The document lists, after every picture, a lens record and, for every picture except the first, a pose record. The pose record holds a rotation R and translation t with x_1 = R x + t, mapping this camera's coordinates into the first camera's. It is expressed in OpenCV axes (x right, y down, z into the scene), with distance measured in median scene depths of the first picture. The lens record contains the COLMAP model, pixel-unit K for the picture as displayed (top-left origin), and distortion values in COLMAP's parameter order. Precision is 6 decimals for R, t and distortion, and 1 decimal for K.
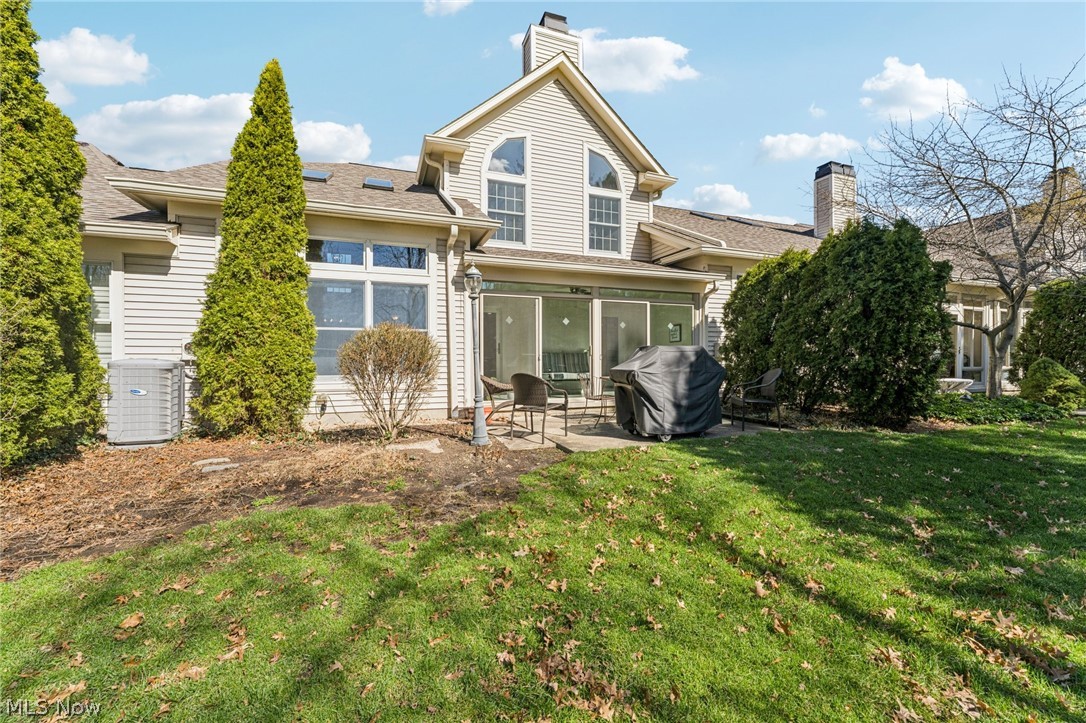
lens RADIAL K [[431.5, 0, 542.2], [0, 431.5, 364.7], [0, 0, 1]] dist [-0.002149, -0.000505]
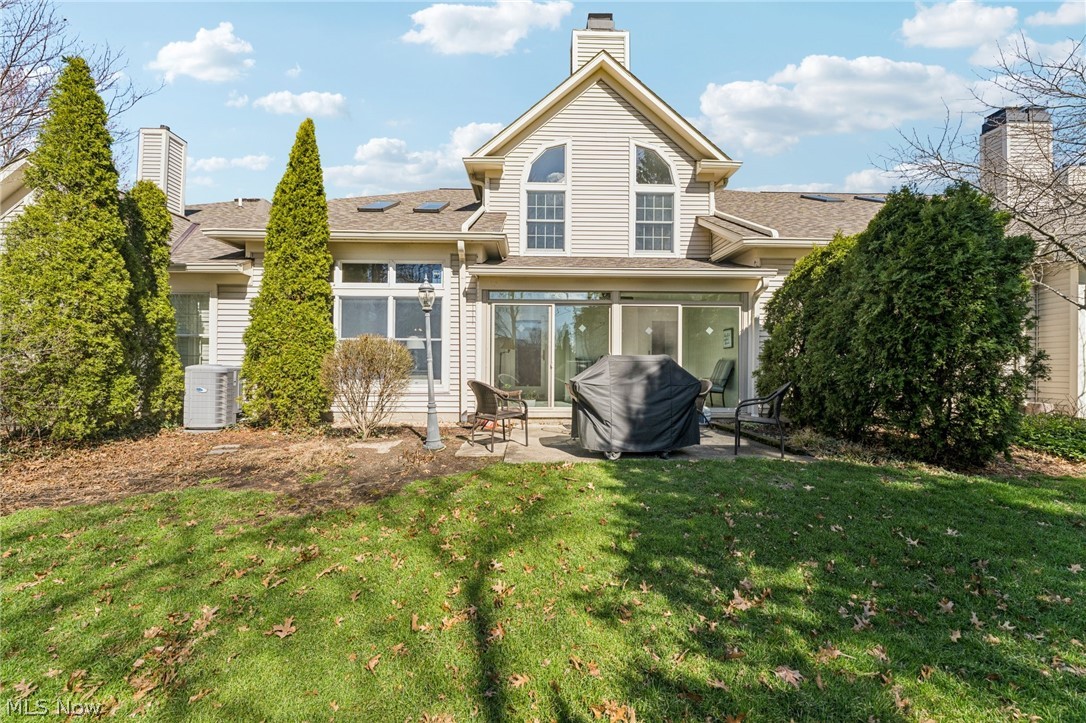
lens RADIAL K [[431.5, 0, 542.2], [0, 431.5, 364.7], [0, 0, 1]] dist [-0.002149, -0.000505]
pose [[0.945718, 0.008922, -0.324866, 0.329377], [-0.011856, 0.999905, -0.007052, -0.011789], [0.324772, 0.010521, 0.945734, 0.060584]]
